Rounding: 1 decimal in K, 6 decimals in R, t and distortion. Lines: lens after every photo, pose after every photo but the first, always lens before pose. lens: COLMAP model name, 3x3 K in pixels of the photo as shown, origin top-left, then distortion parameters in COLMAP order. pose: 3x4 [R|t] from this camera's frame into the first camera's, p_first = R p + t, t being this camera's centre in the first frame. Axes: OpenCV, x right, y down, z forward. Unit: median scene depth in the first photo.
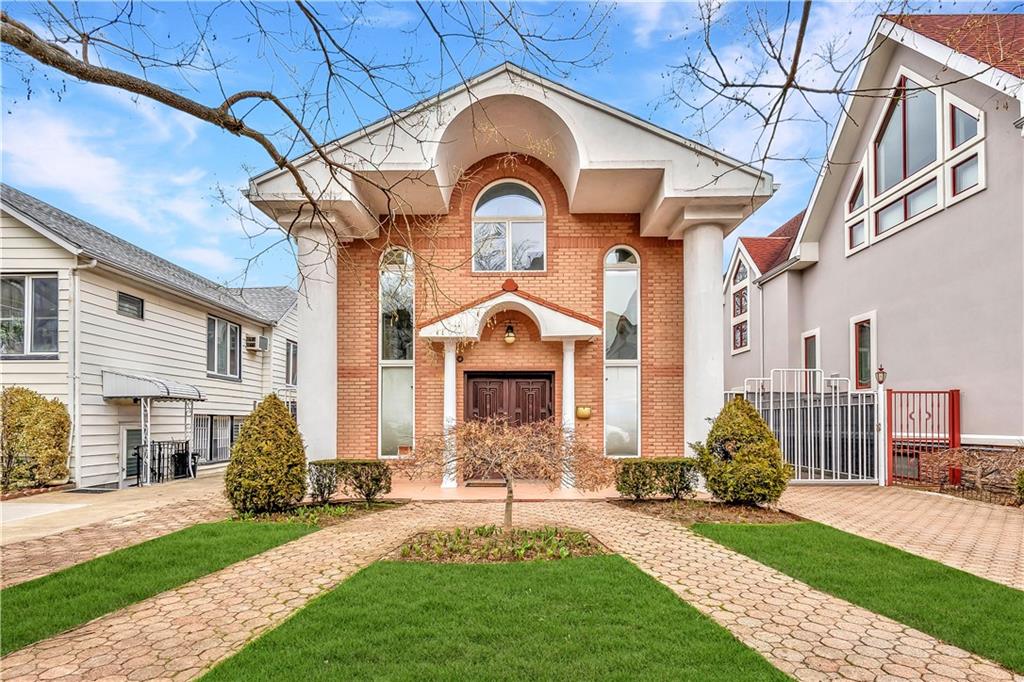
lens RADIAL K [[510.9, 0, 512.4], [0, 510.9, 415.5], [0, 0, 1]] dist [0.000066, 0.000114]
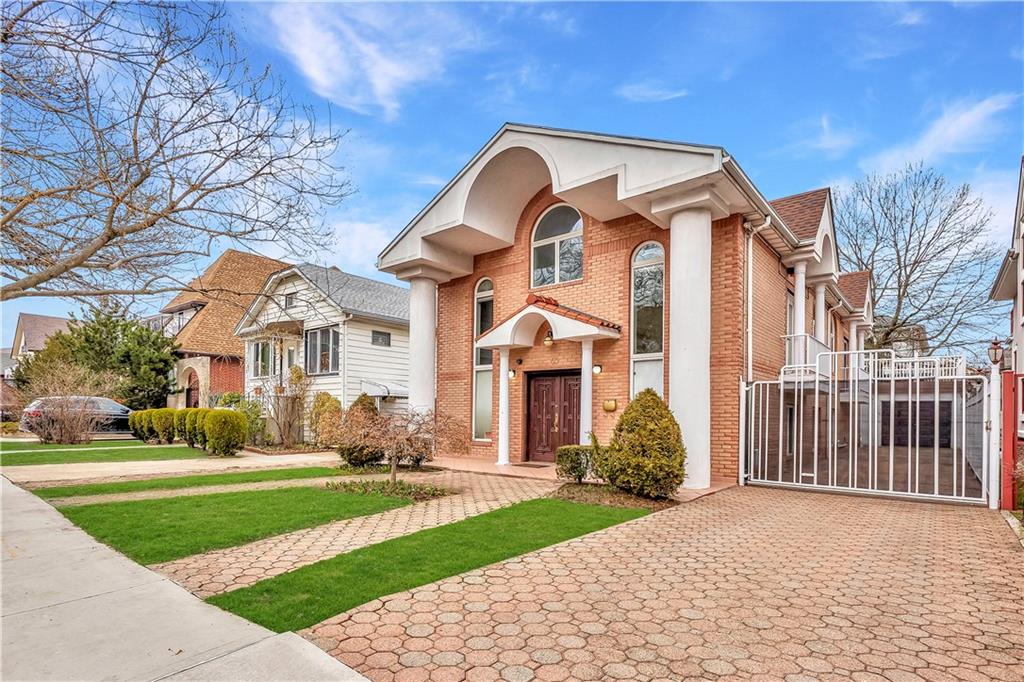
lens RADIAL K [[510.9, 0, 512.4], [0, 510.9, 415.5], [0, 0, 1]] dist [0.000066, 0.000114]
pose [[0.773581, 0.011011, -0.633601, 0.660608], [-0.005311, 0.999927, 0.010892, 0.005160], [0.633675, -0.005061, 0.773583, 0.038174]]
